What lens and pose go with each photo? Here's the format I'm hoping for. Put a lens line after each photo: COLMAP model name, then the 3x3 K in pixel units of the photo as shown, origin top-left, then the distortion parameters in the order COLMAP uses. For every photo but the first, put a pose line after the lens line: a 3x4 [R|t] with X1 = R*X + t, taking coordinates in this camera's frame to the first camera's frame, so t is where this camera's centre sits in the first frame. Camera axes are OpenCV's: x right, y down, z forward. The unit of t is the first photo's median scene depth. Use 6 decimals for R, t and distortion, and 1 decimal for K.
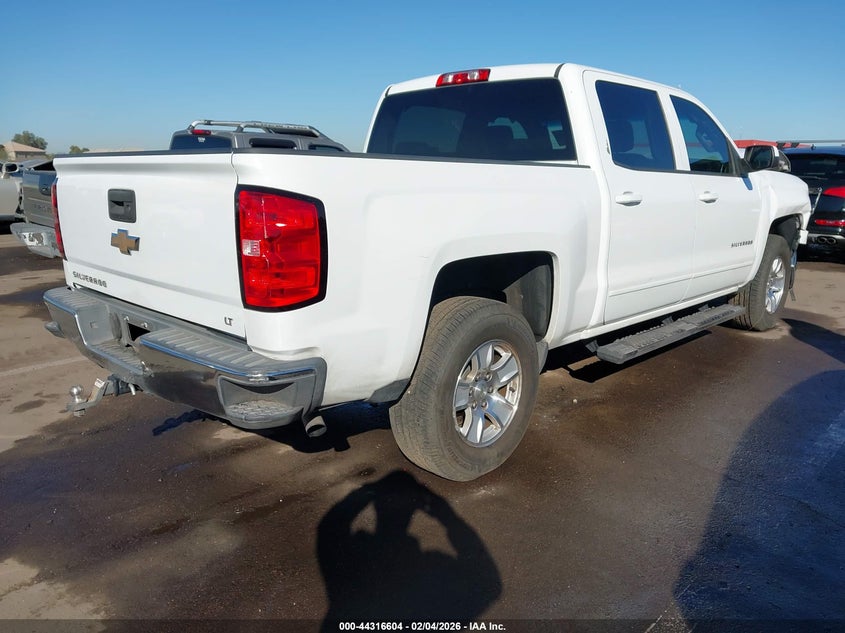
lens RADIAL K [[649.1, 0, 418.9], [0, 649.1, 313.7], [0, 0, 1]] dist [0.013687, 0.005109]
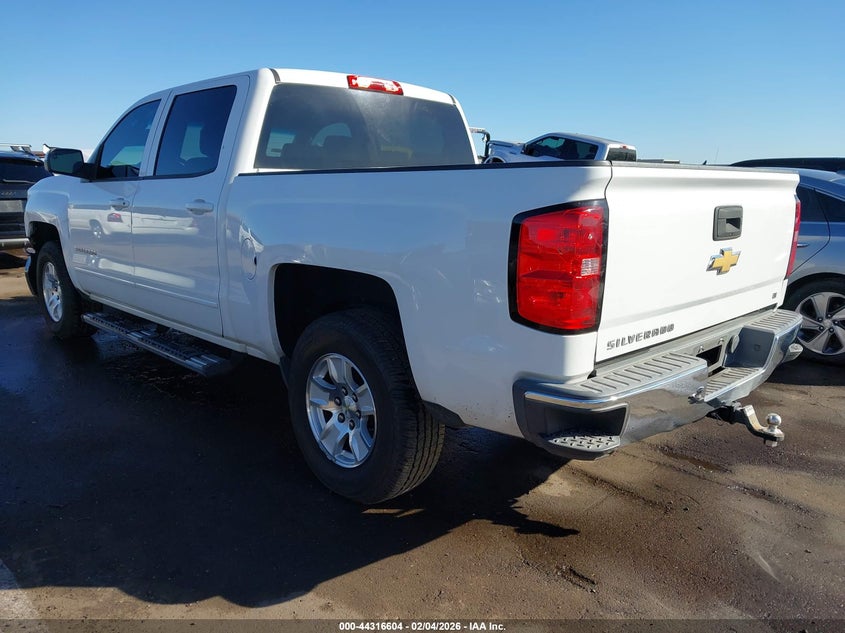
lens RADIAL K [[649.1, 0, 418.3], [0, 649.1, 317.5], [0, 0, 1]] dist [0.013687, 0.005109]
pose [[0.039415, -0.204316, 0.978111, -1.255624], [0.196579, 0.961328, 0.192888, -0.269276], [-0.979695, 0.184674, 0.078055, 1.225250]]
